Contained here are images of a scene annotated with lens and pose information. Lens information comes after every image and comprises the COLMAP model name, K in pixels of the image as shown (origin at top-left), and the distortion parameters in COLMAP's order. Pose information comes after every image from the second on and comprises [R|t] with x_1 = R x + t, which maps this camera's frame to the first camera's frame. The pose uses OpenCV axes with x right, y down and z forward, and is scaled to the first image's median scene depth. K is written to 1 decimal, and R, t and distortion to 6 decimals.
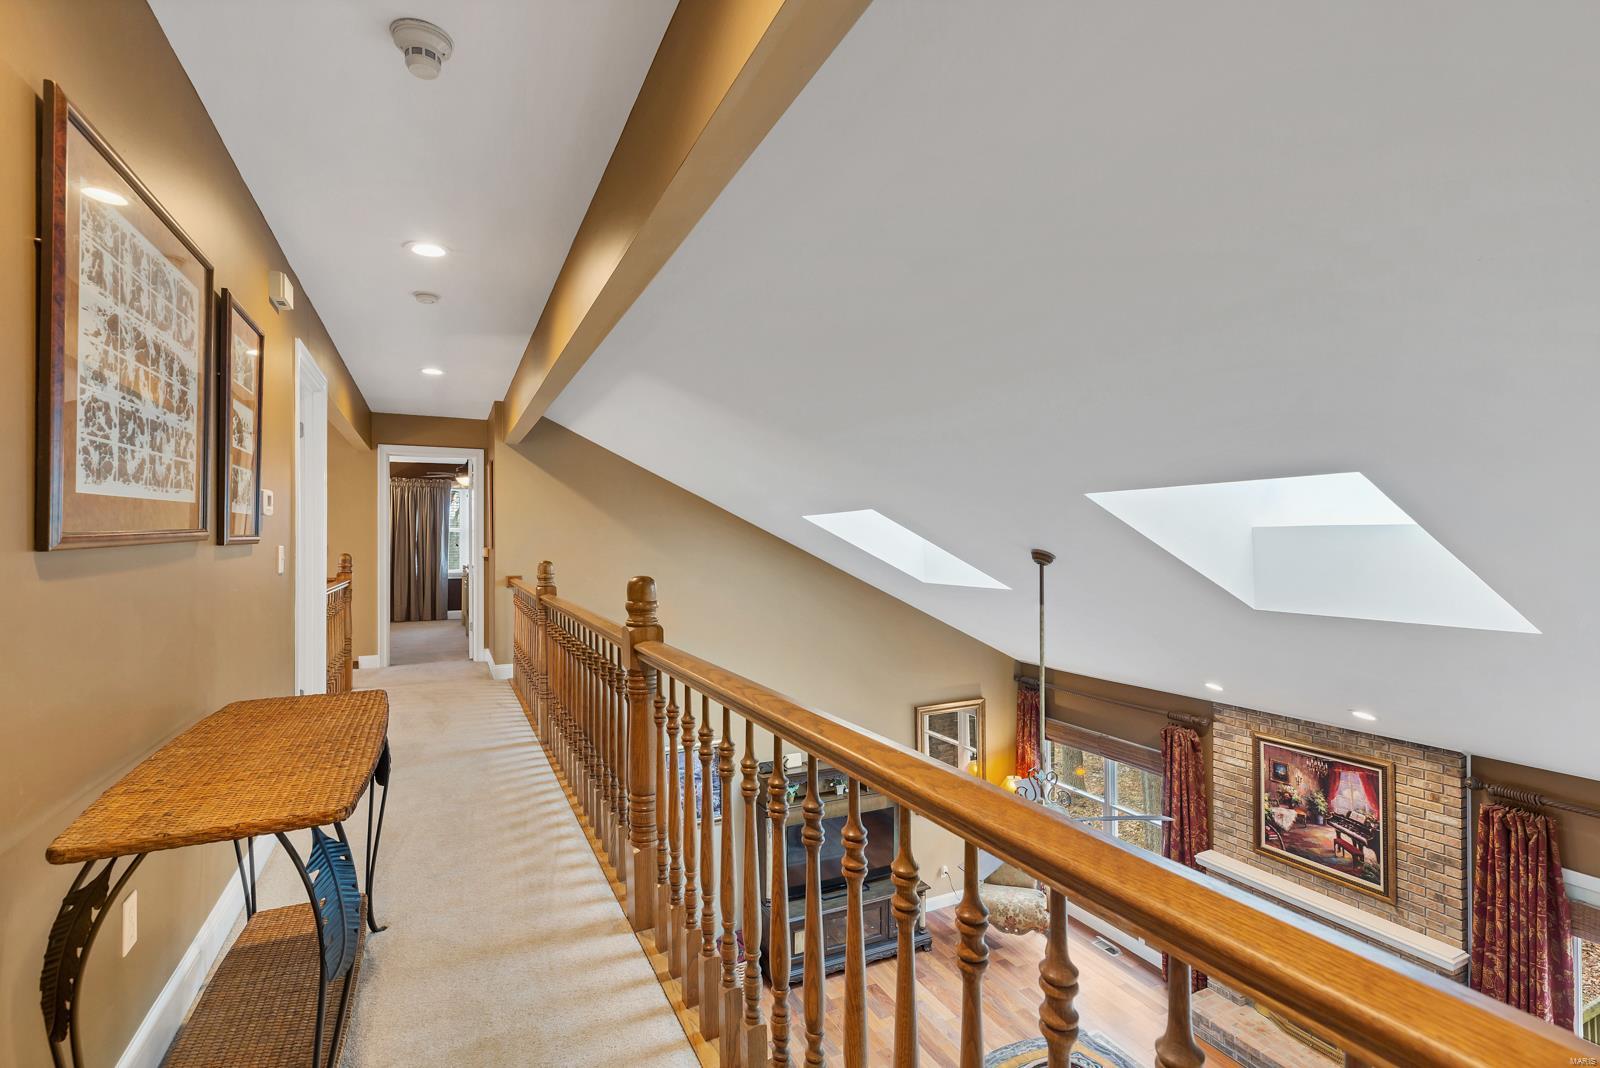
lens RADIAL K [[732.3, 0, 786.2], [0, 732.3, 540.4], [0, 0, 1]] dist [0.001727, 0.000743]
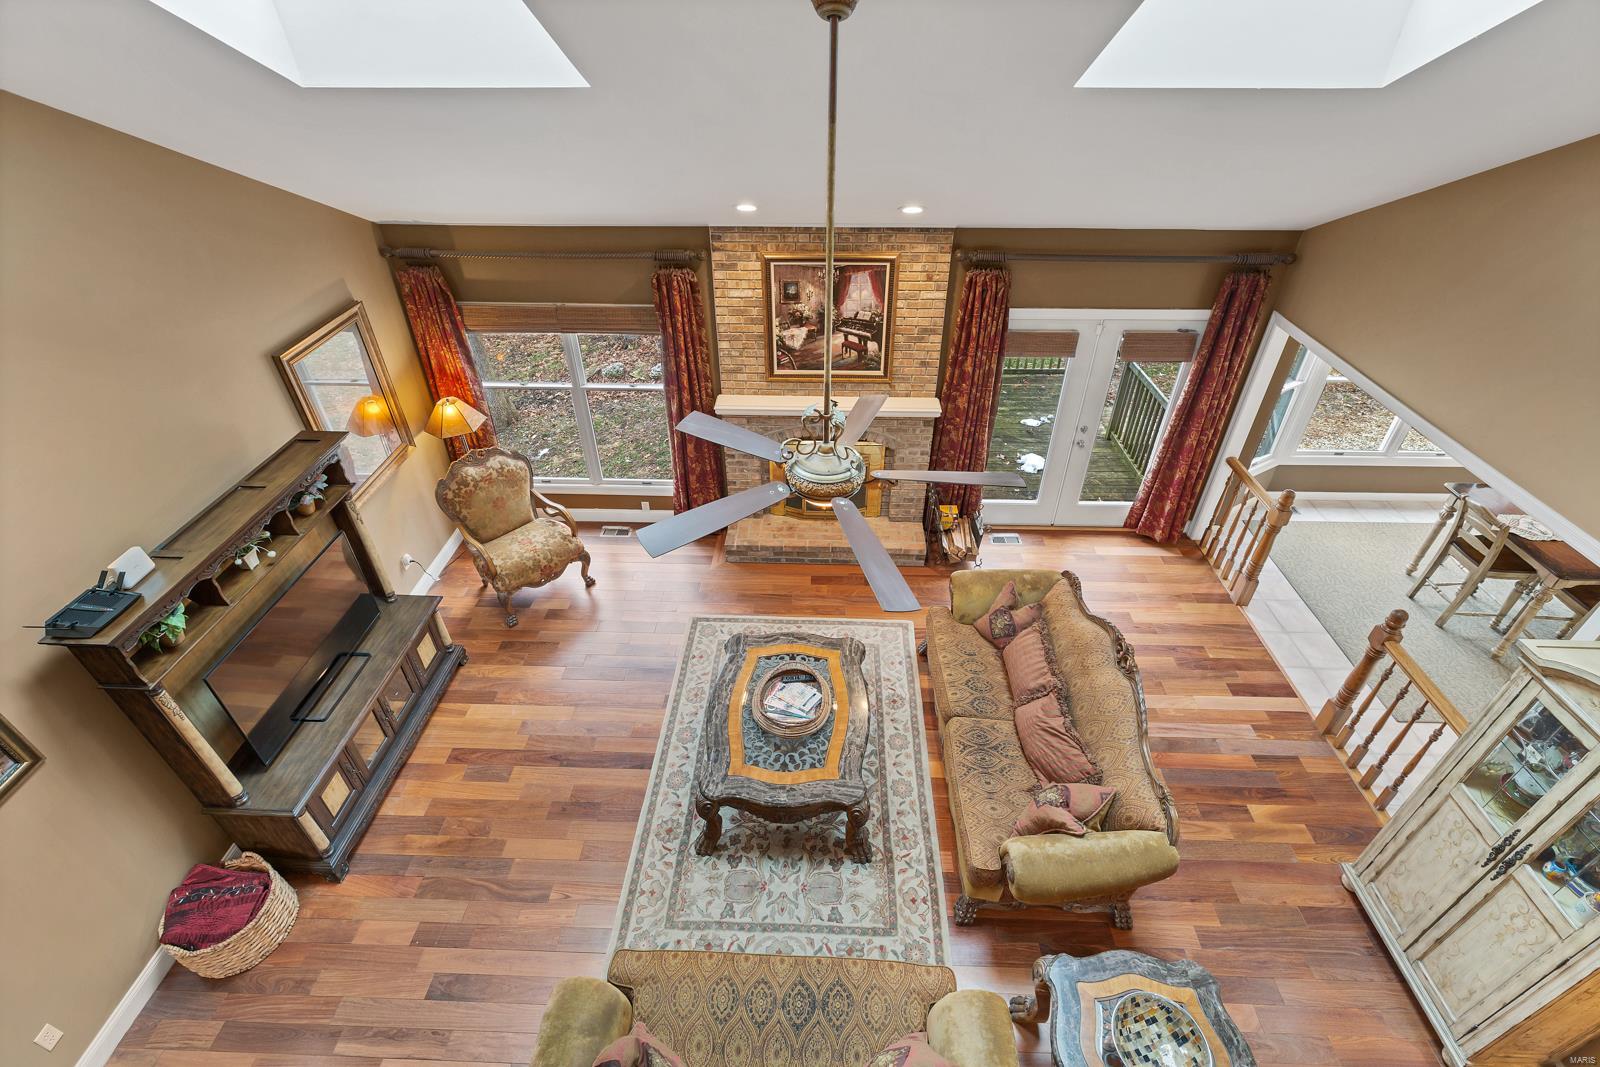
lens RADIAL K [[732.3, 0, 798.3], [0, 732.3, 528.1], [0, 0, 1]] dist [0.001727, 0.000743]
pose [[0.460402, -0.525719, 0.715297, -0.140778], [0.000166, 0.805828, 0.592149, 0.009943], [-0.887711, -0.272508, 0.371092, 0.578089]]
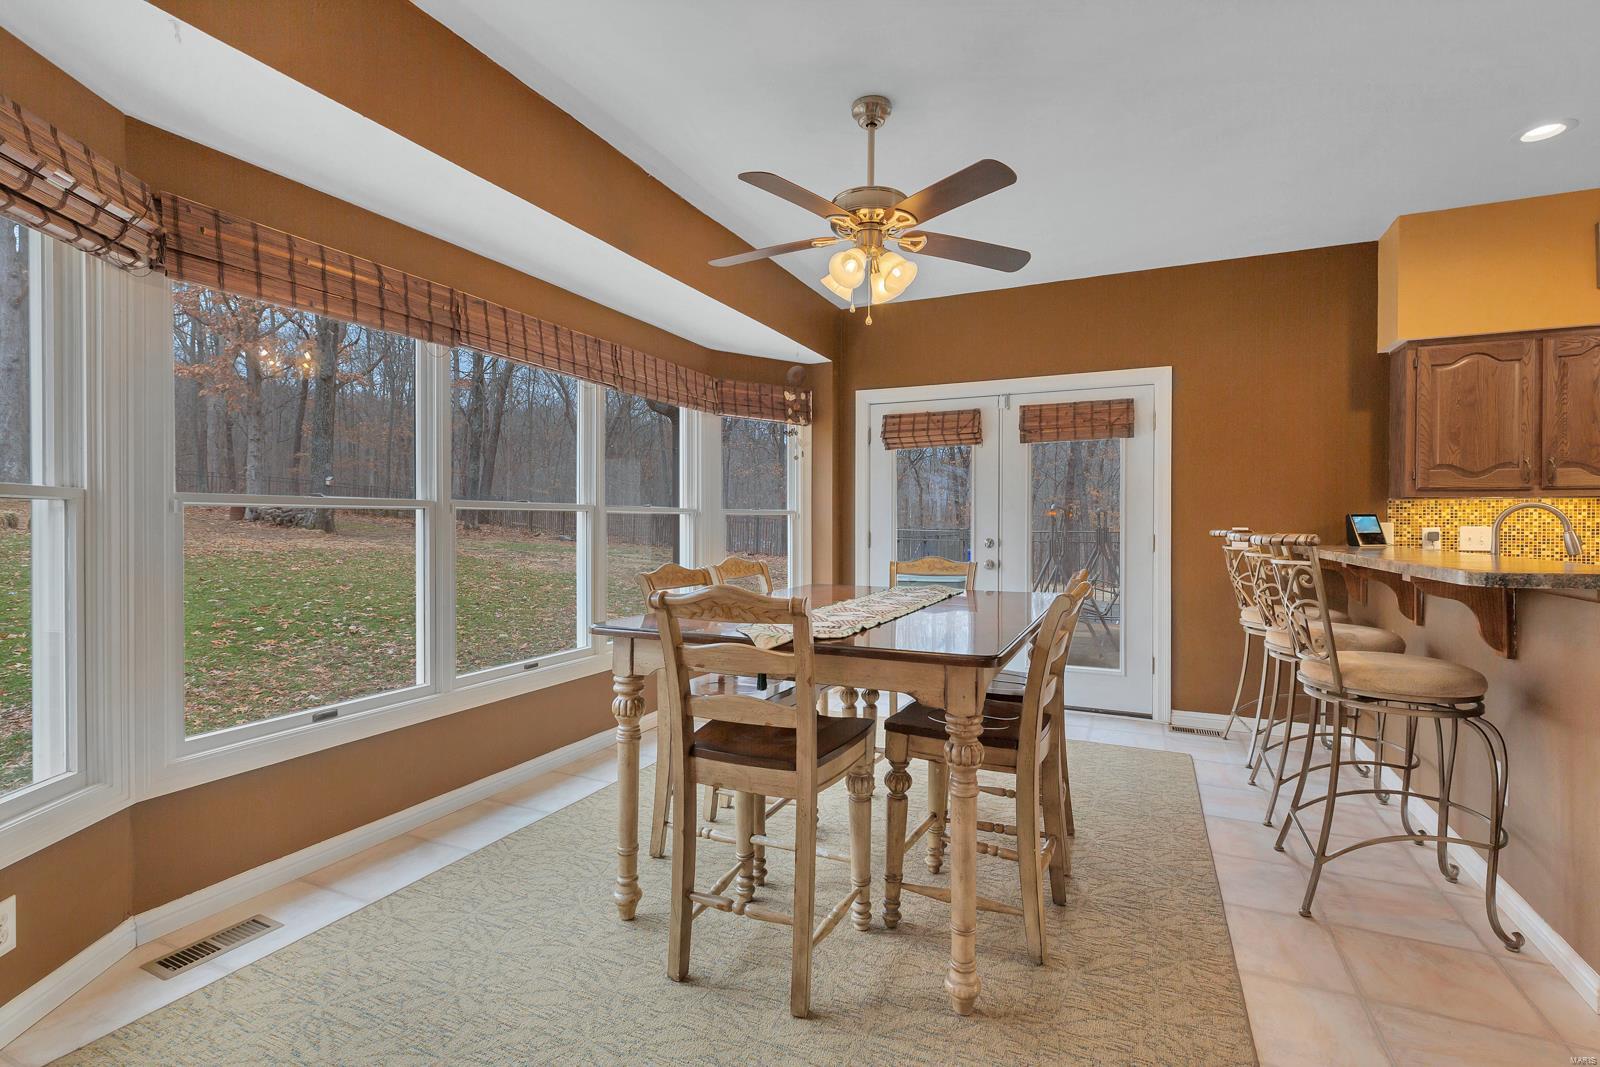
lens RADIAL K [[732.3, 0, 807.7], [0, 732.3, 532.2], [0, 0, 1]] dist [0.001727, 0.000743]
pose [[-0.645142, -0.013190, 0.763949, 0.661614], [-0.006433, 0.999909, 0.011832, 0.497982], [-0.764036, 0.002719, -0.645168, 0.334724]]
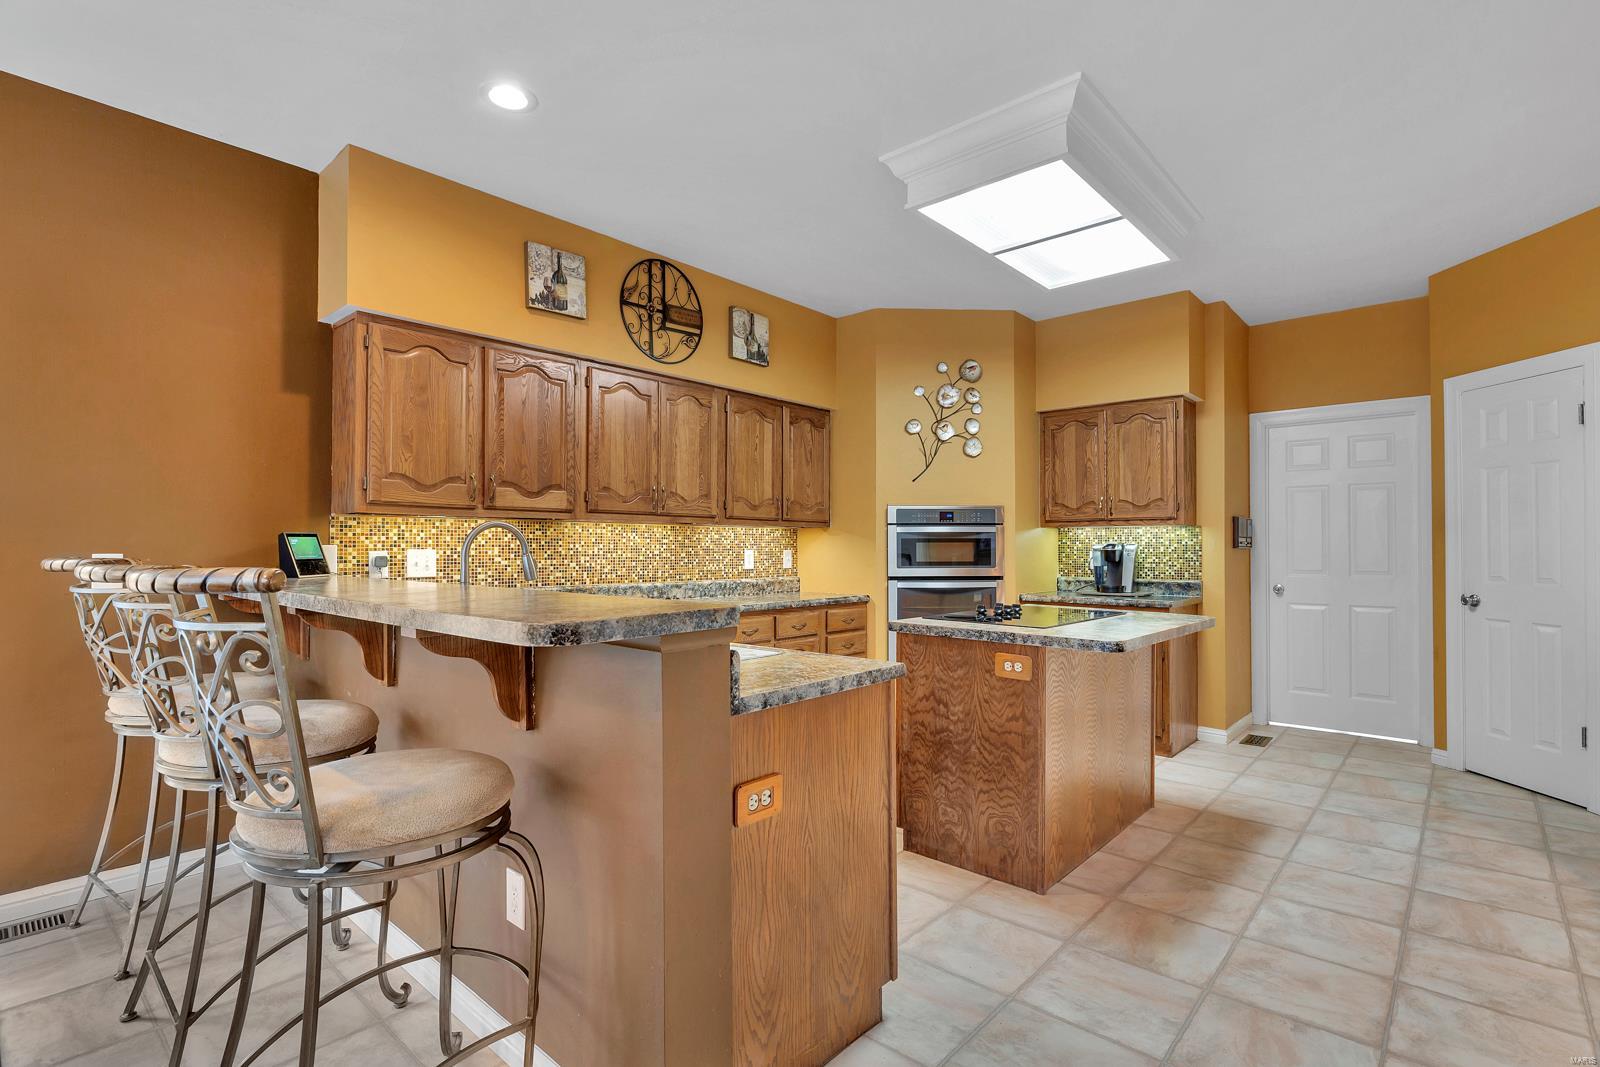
lens RADIAL K [[764.9, 0, 796.9], [0, 764.9, 531.3], [0, 0, 1]] dist [-0.003050, -0.001845]
pose [[-0.923251, -0.007560, -0.384122, 0.734011], [0.001966, 0.999700, -0.024400, 0.497716], [0.384191, -0.023282, -0.922960, 0.120250]]
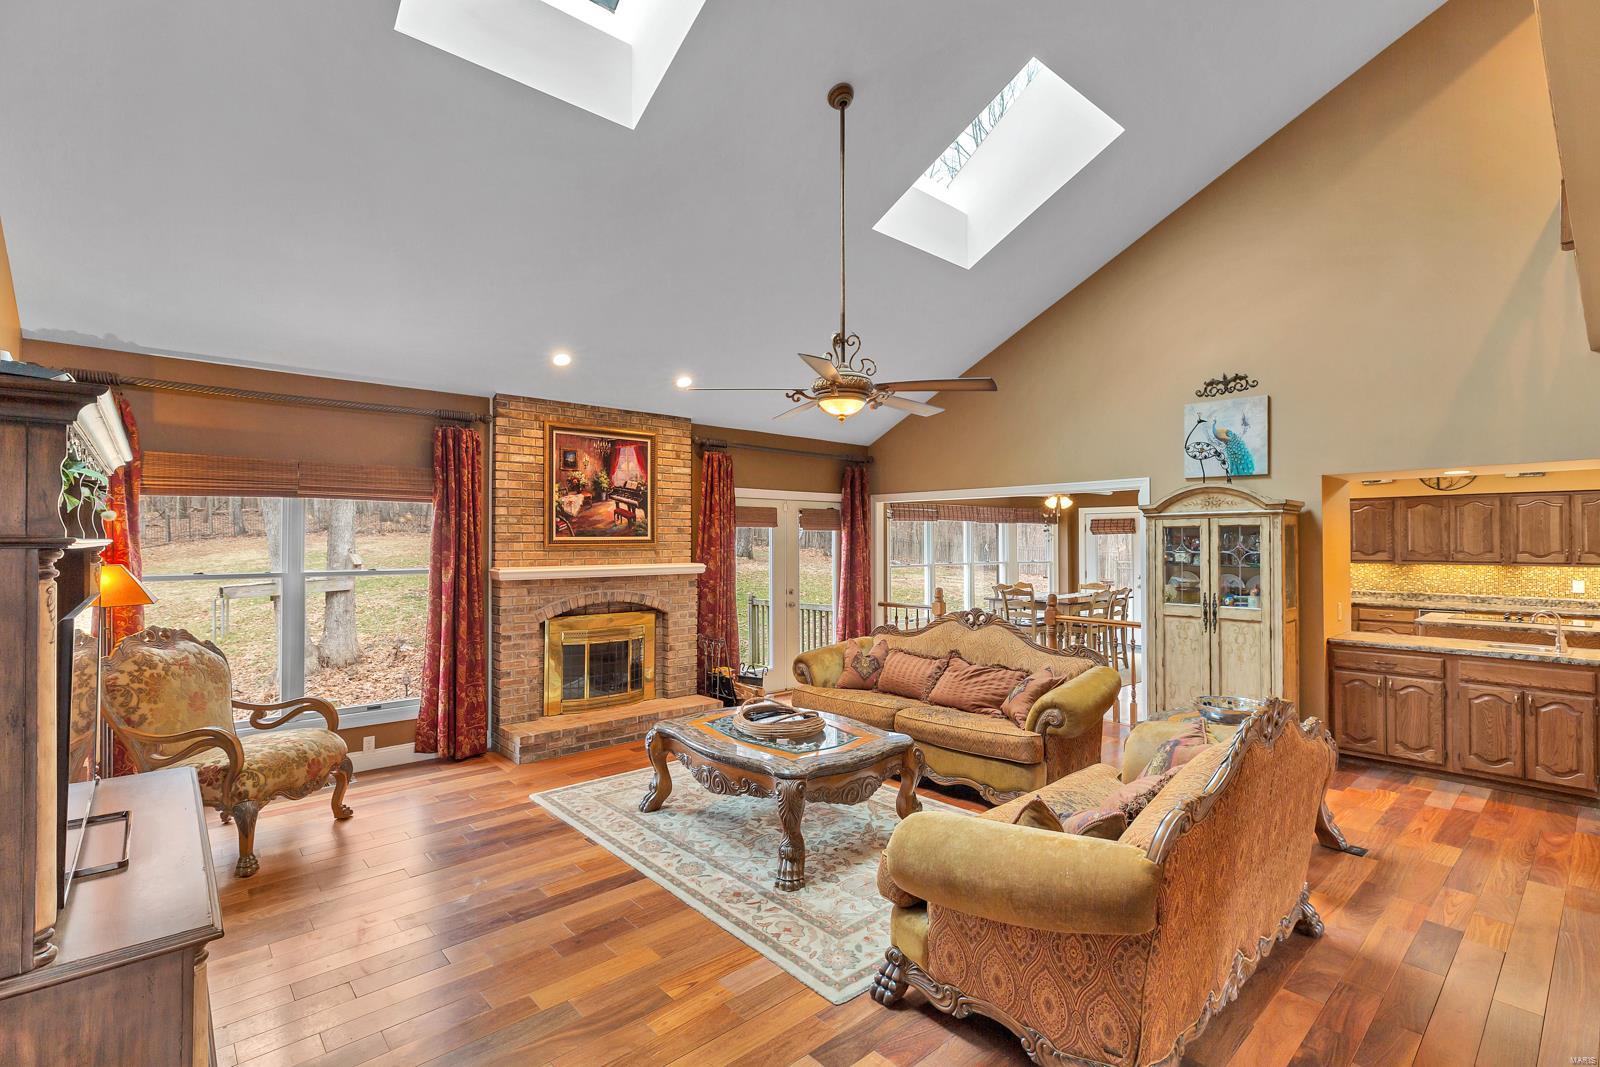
lens RADIAL K [[732.3, 0, 798.5], [0, 732.3, 530.8], [0, 0, 1]] dist [0.001727, 0.000743]
pose [[-0.283140, 0.016881, 0.958930, -0.372058], [-0.002395, 0.999830, -0.018308, 0.437446], [-0.959076, -0.007481, -0.283051, 0.999366]]
